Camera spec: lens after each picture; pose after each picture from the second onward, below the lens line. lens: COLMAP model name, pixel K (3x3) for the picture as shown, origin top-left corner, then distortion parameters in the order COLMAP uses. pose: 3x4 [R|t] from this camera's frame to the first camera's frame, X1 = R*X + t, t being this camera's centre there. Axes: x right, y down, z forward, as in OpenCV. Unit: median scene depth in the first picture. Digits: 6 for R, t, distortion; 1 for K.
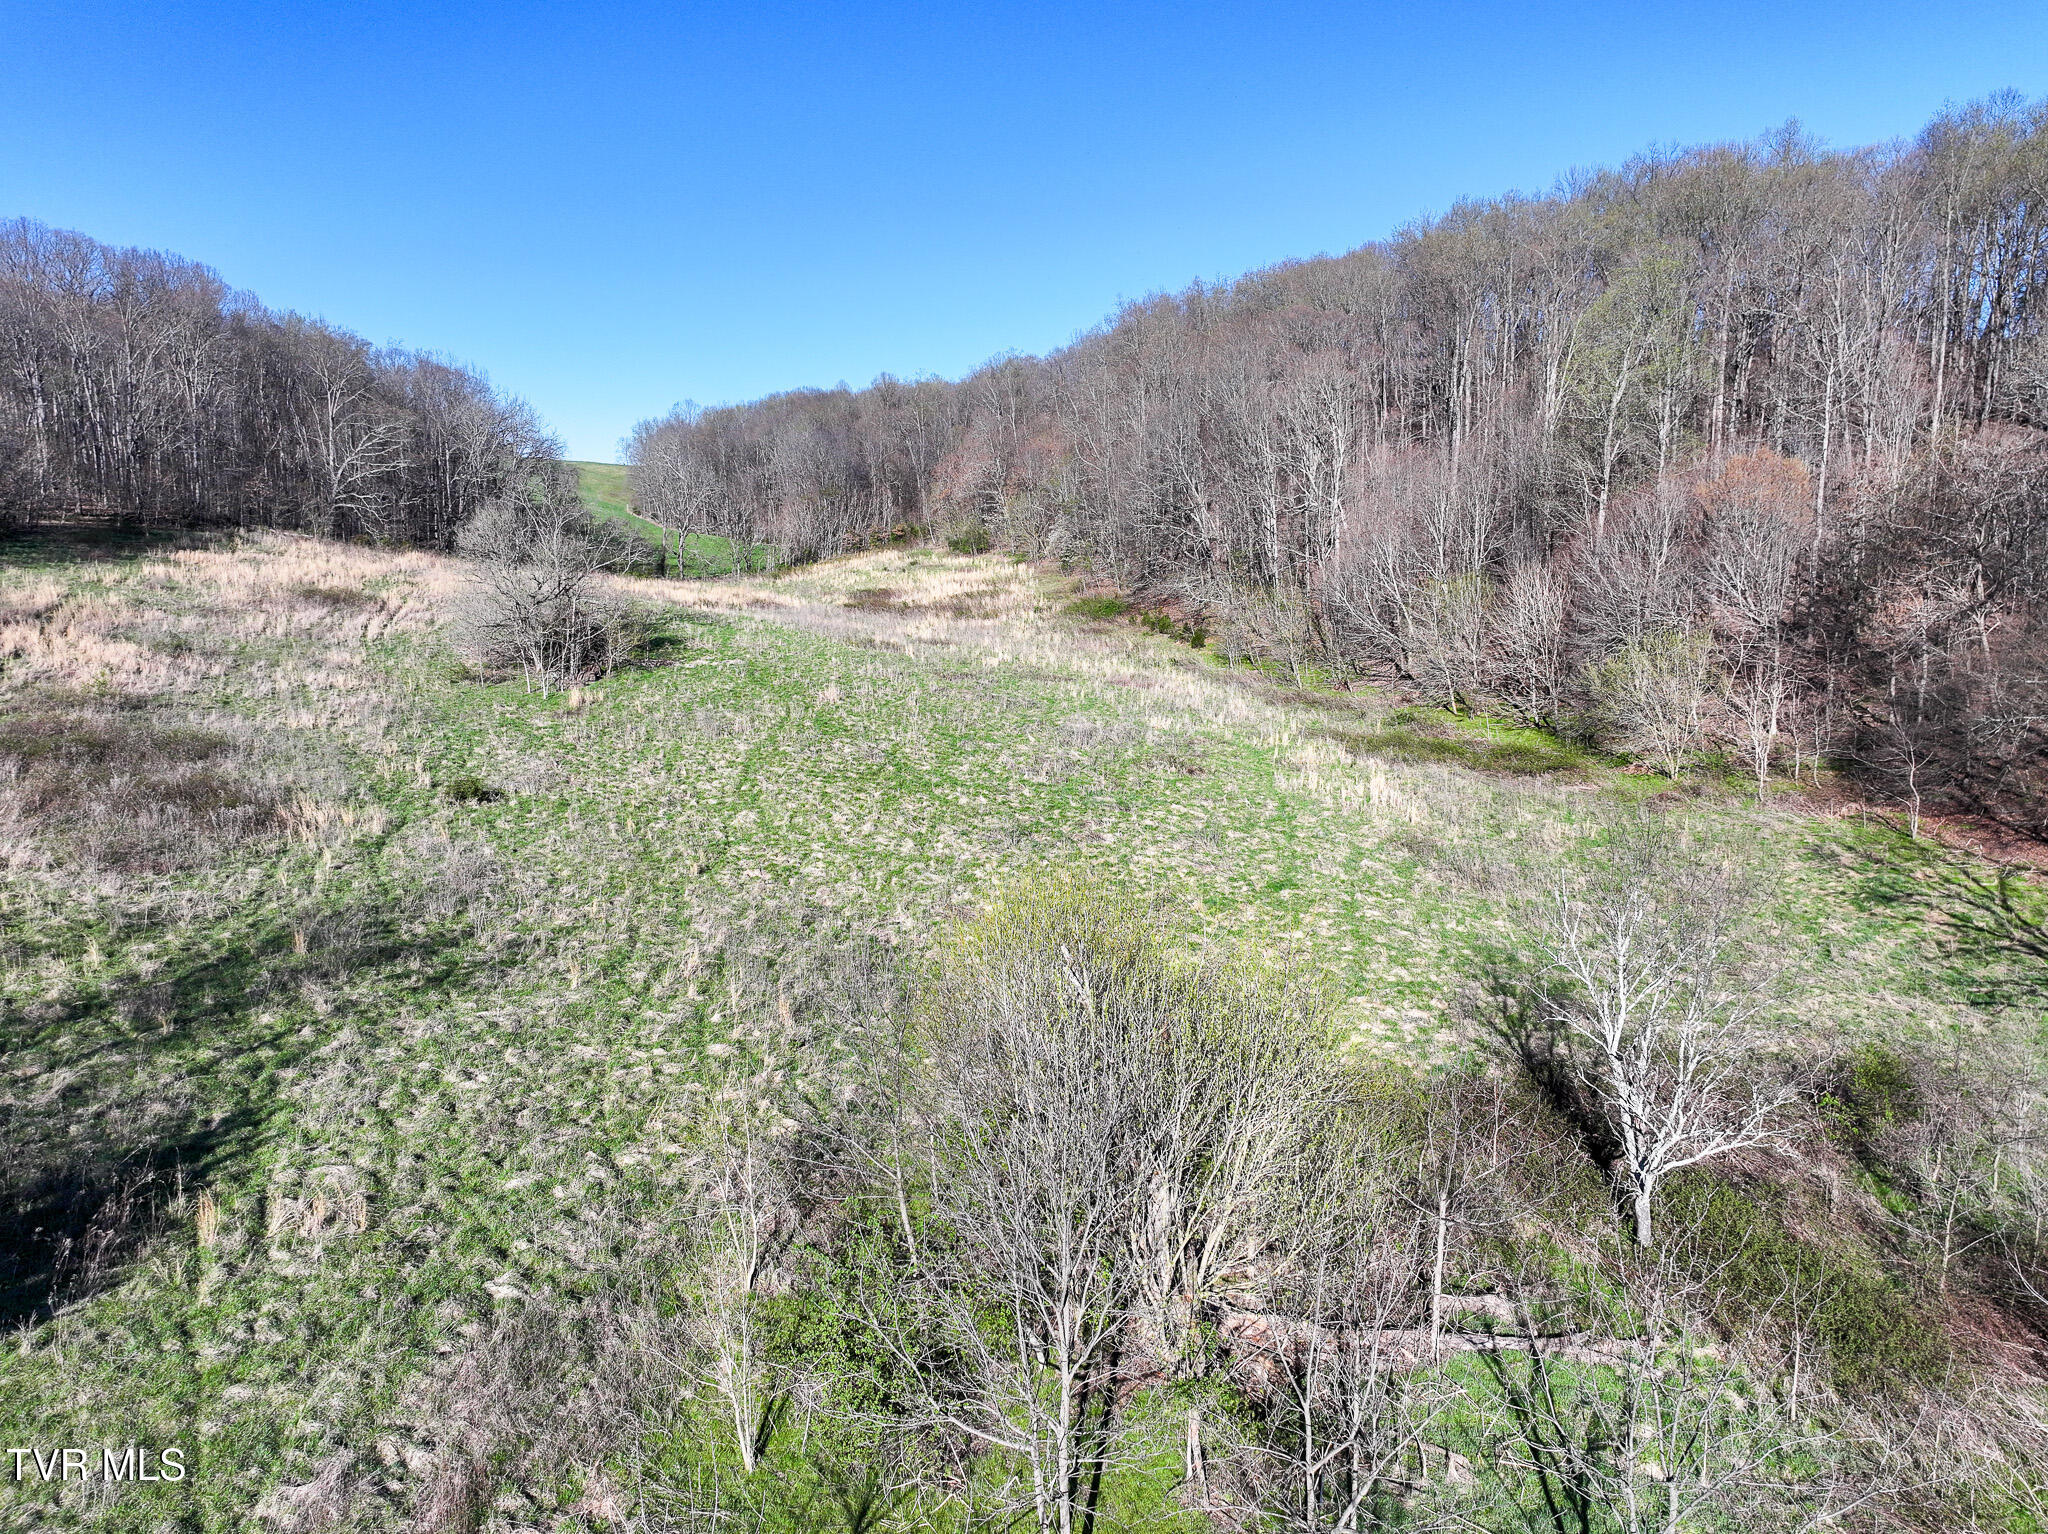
lens RADIAL K [[1440.6, 0, 1034.2], [0, 1440.6, 757.4], [0, 0, 1]] dist [0.004865, 0.010257]
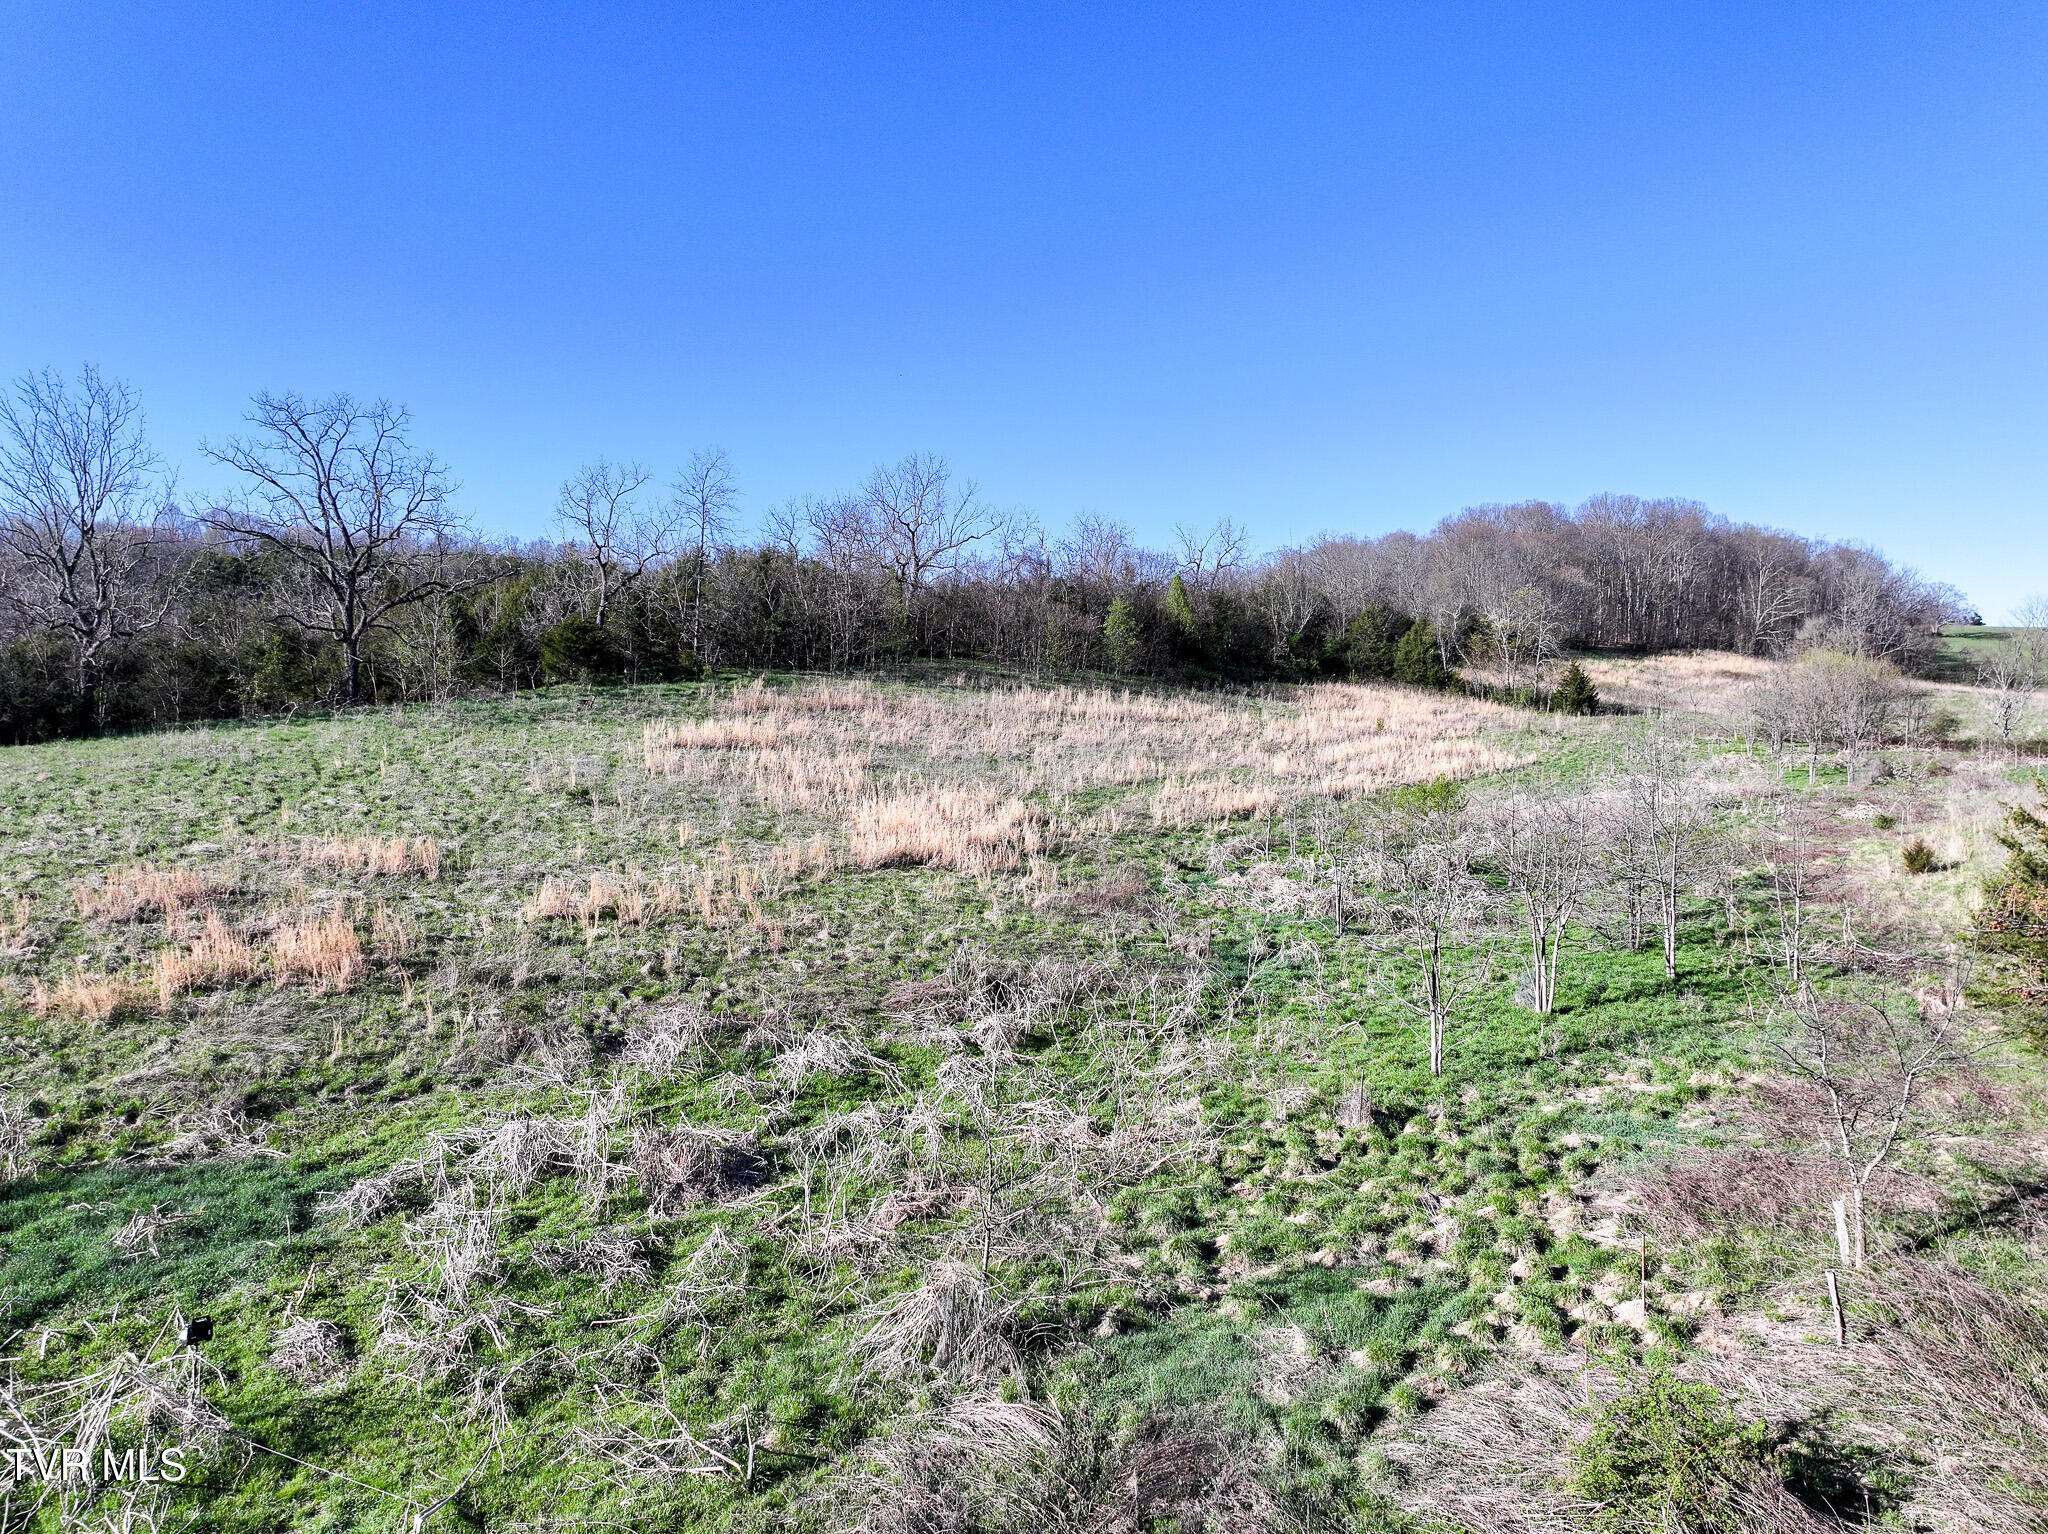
lens RADIAL K [[1440.6, 0, 1035.2], [0, 1440.6, 760.8], [0, 0, 1]] dist [0.004865, 0.010257]
pose [[0.585632, 0.029600, -0.810036, 0.370699], [-0.133927, 0.989132, -0.060681, 0.173669], [0.799436, 0.144023, 0.583231, -0.594536]]
